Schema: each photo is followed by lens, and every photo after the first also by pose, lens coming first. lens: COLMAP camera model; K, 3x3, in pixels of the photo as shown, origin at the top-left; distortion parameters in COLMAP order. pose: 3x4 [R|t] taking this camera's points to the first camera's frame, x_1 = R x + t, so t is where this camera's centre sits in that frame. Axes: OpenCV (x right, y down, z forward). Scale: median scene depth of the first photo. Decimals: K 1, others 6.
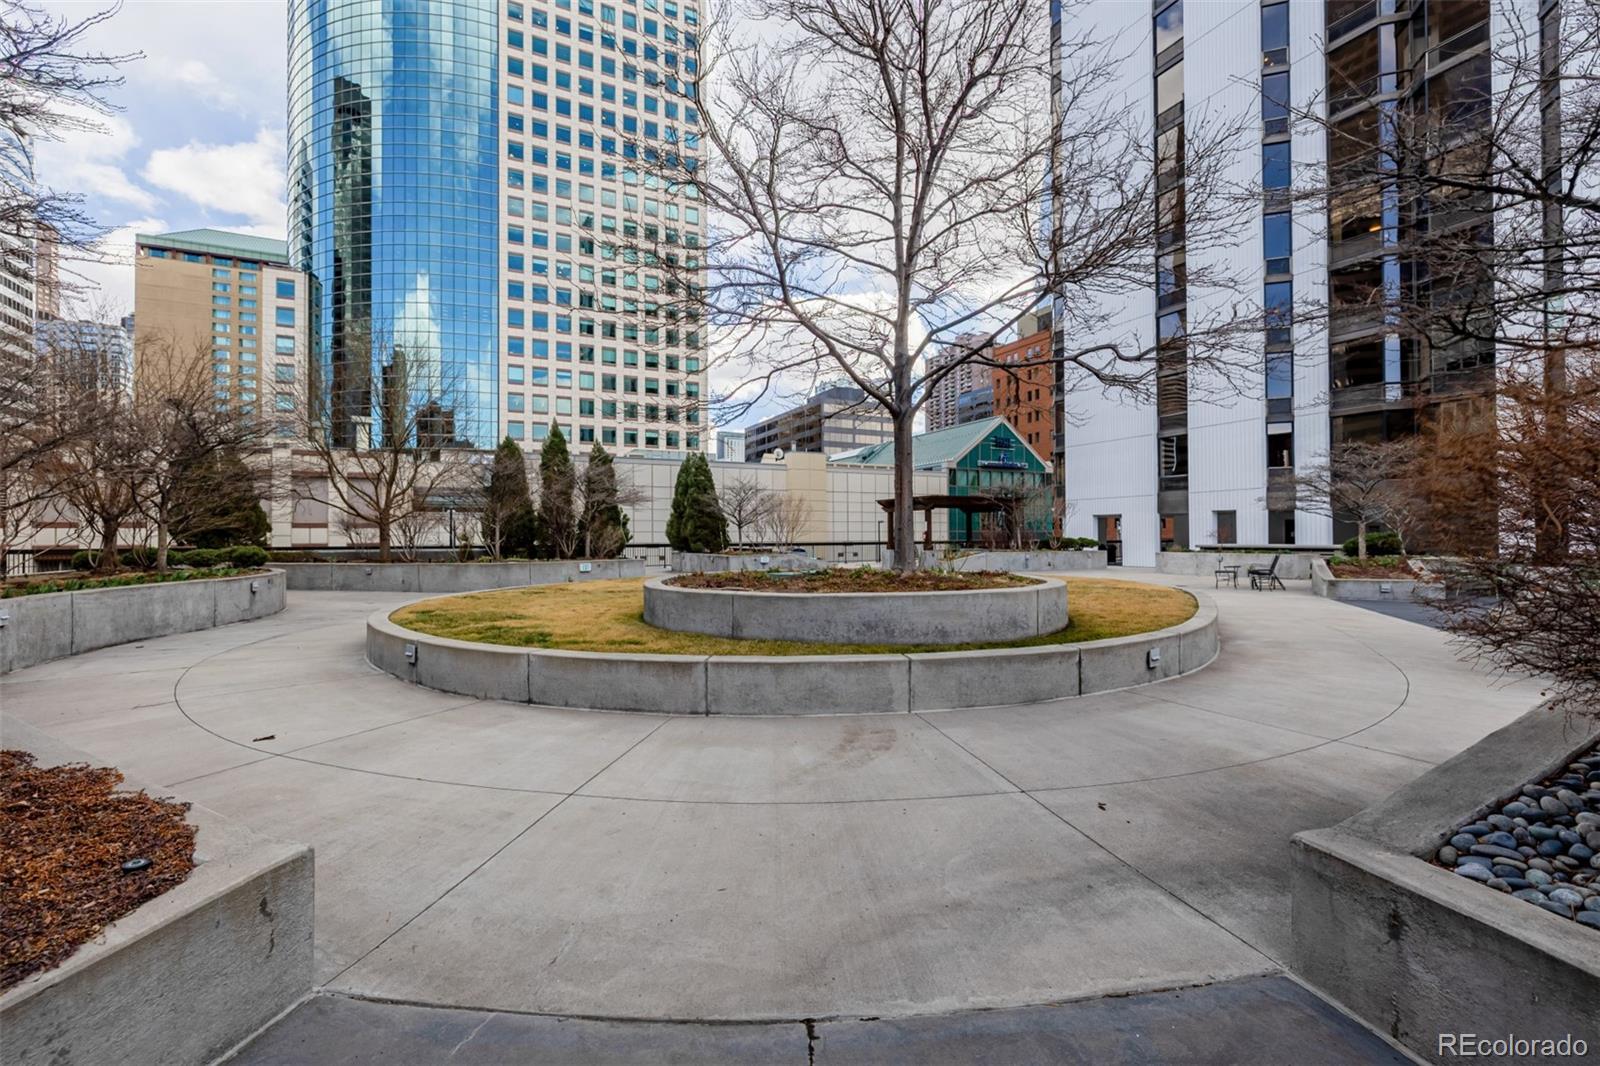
lens RADIAL K [[678.0, 0, 792.8], [0, 678.0, 530.6], [0, 0, 1]] dist [0.003176, 0.000379]
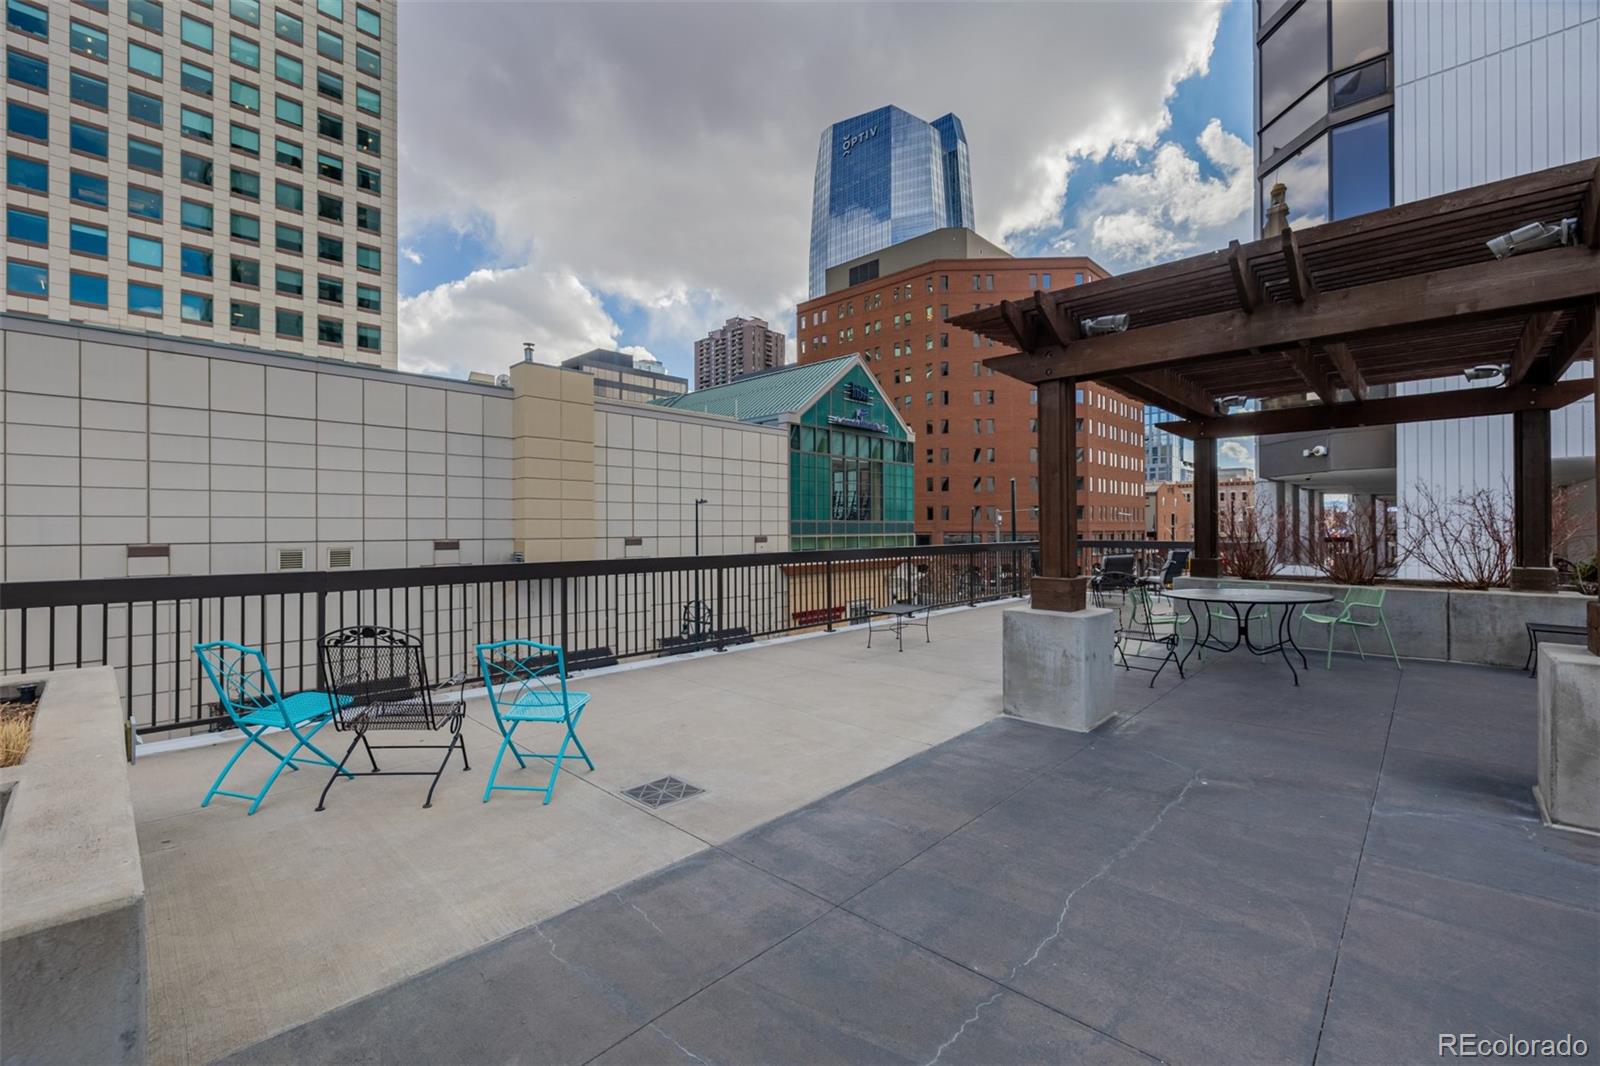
lens RADIAL K [[678.0, 0, 800.8], [0, 678.0, 531.7], [0, 0, 1]] dist [0.003176, 0.000379]
pose [[0.935036, 0.002557, 0.354542, 0.008413], [-0.006042, 0.999944, 0.008724, 0.006593], [-0.354500, -0.010299, 0.934999, 0.369097]]
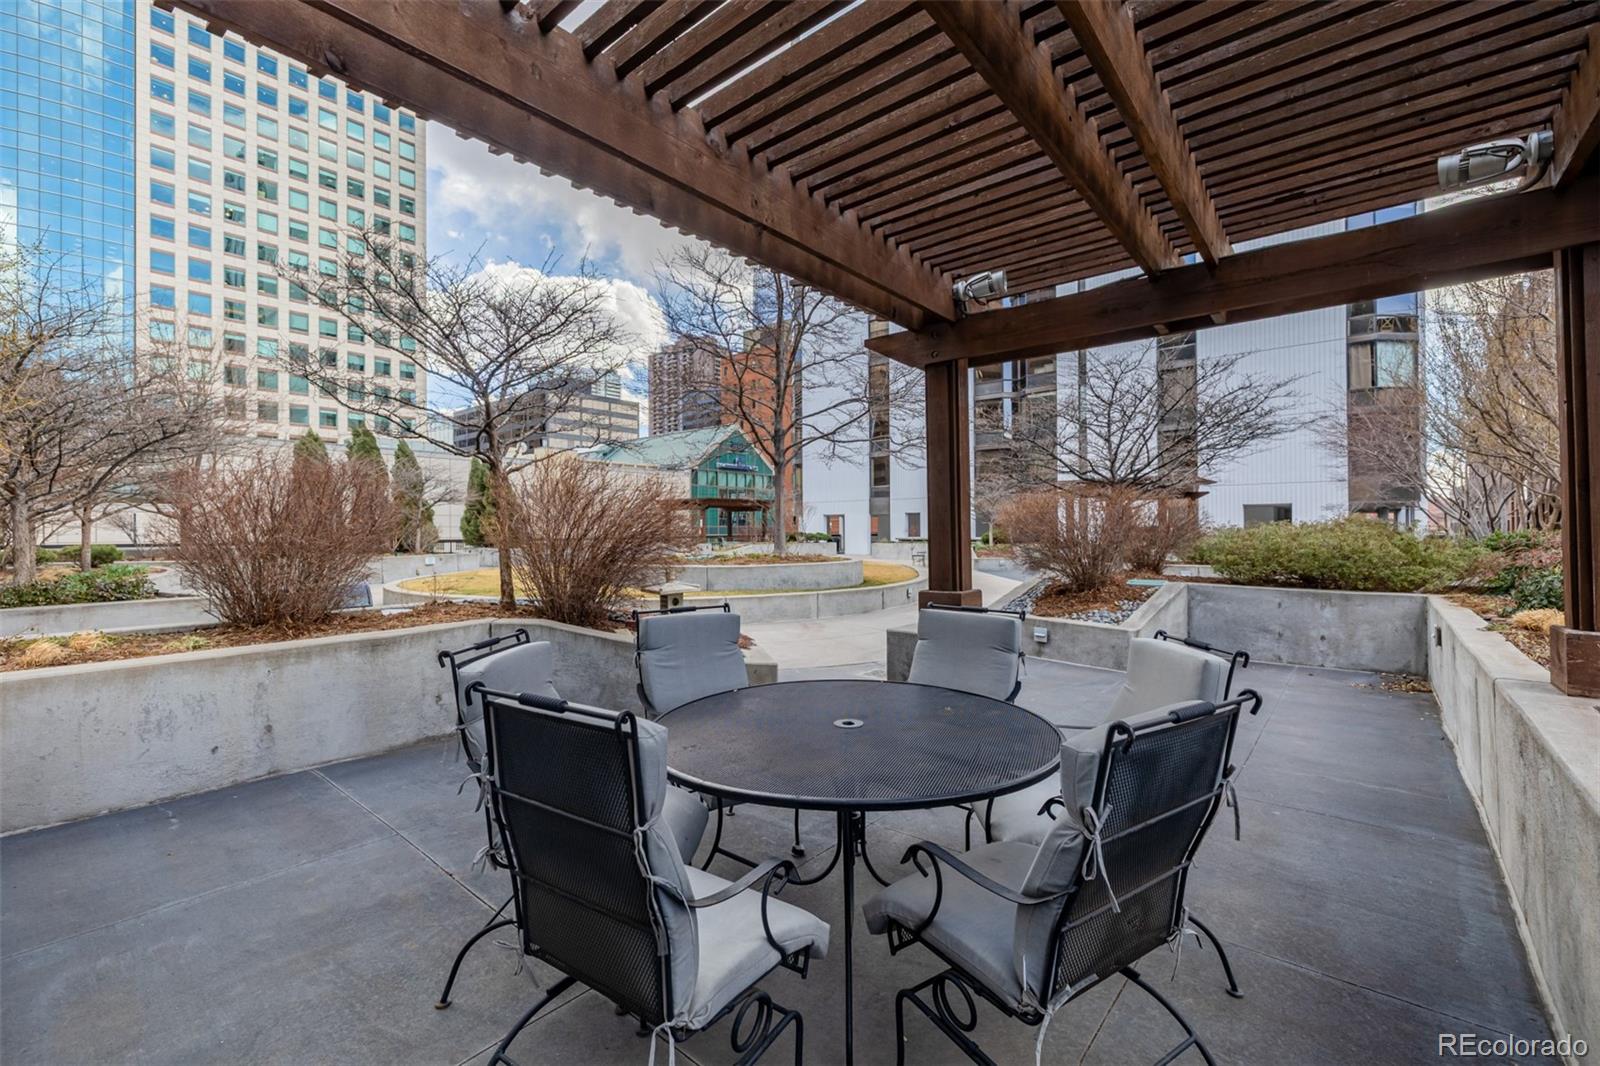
lens RADIAL K [[678.0, 0, 793.9], [0, 678.0, 529.2], [0, 0, 1]] dist [0.003176, 0.000379]
pose [[0.916116, 0.000198, 0.400914, -0.053898], [-0.003219, 0.999971, 0.006864, -0.001783], [-0.400901, -0.007578, 0.916090, -0.065630]]
